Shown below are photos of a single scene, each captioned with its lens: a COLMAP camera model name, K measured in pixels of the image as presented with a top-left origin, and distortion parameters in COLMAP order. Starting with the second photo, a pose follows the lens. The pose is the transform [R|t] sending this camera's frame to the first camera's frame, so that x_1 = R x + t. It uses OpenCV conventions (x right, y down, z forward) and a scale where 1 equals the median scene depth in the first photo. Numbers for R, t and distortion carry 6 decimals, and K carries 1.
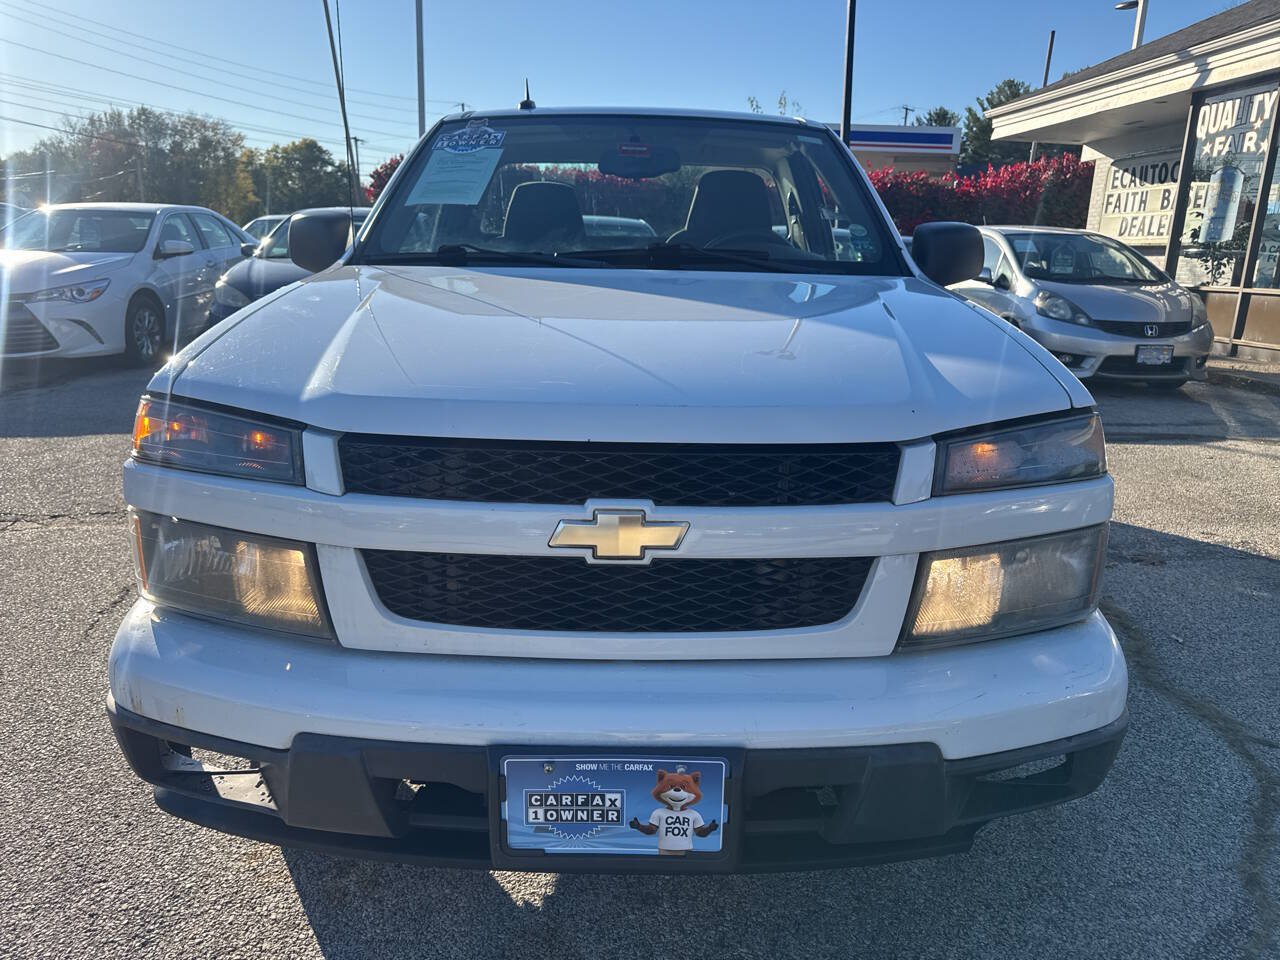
lens RADIAL K [[894.8, 0, 647.1], [0, 894.8, 483.6], [0, 0, 1]] dist [0.011801, -0.019635]
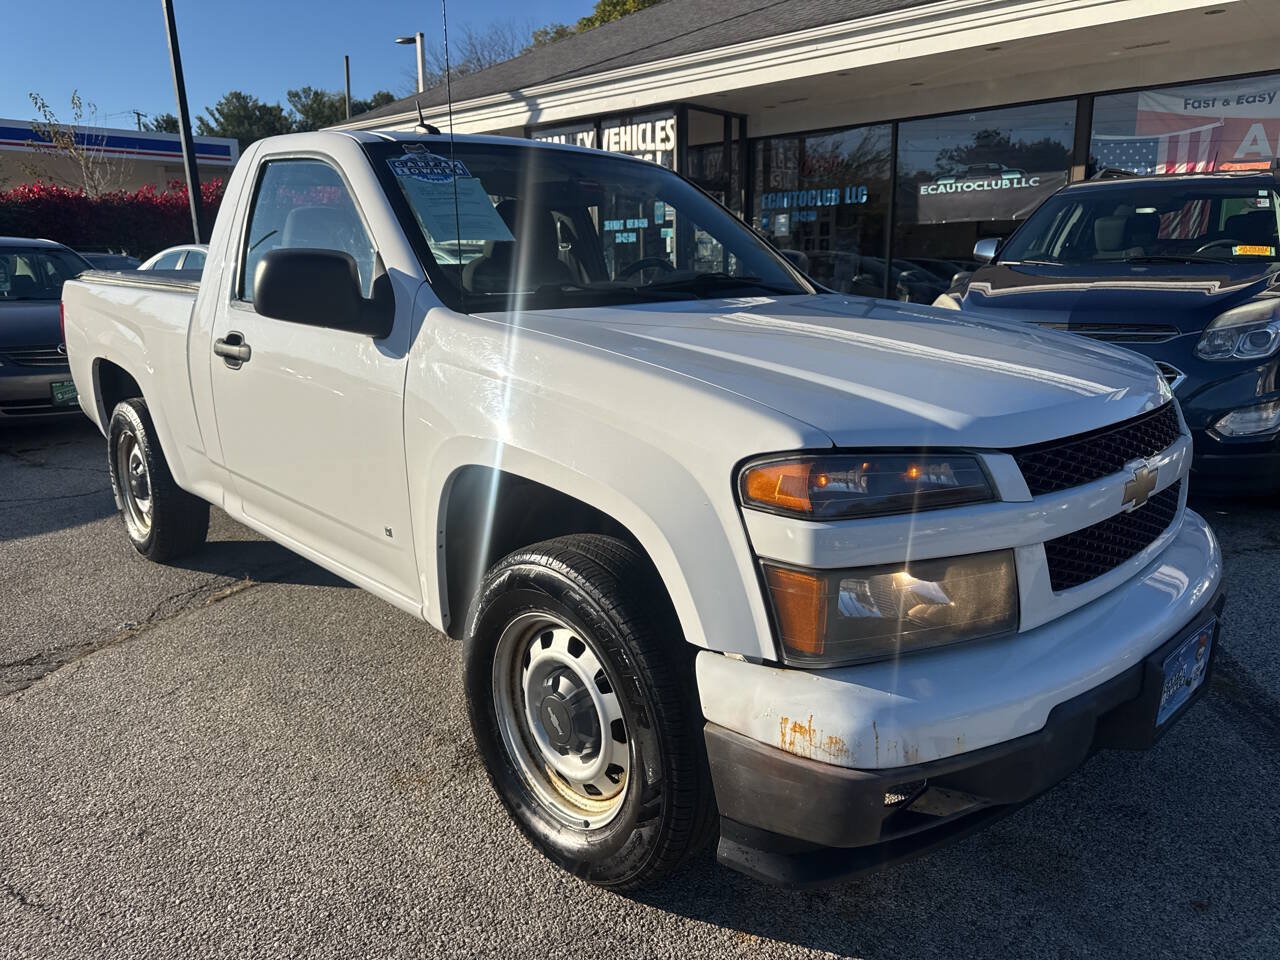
lens RADIAL K [[894.8, 0, 635.4], [0, 894.8, 483.6], [0, 0, 1]] dist [0.011801, -0.019635]
pose [[0.733416, -0.188708, 0.653062, -1.235935], [0.196905, 0.978485, 0.061610, -0.152406], [-0.650637, 0.083405, 0.754794, 0.371167]]
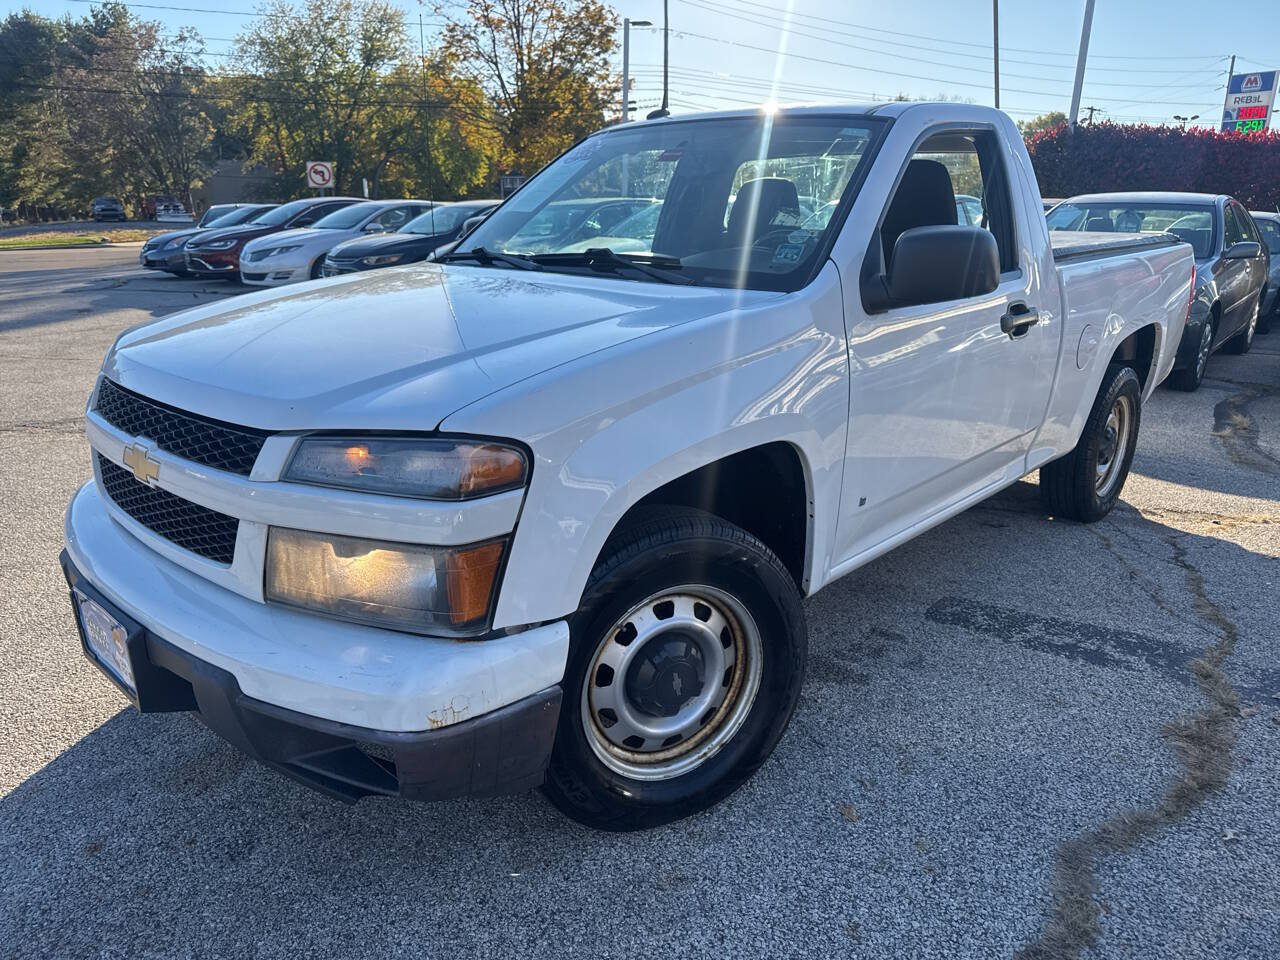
lens RADIAL K [[894.8, 0, 641.9], [0, 894.8, 486.4], [0, 0, 1]] dist [0.011801, -0.019635]
pose [[0.737675, 0.181328, -0.650351, 1.222230], [-0.164541, 0.982499, 0.087302, -0.135608], [0.654799, 0.042609, 0.754601, 0.351423]]
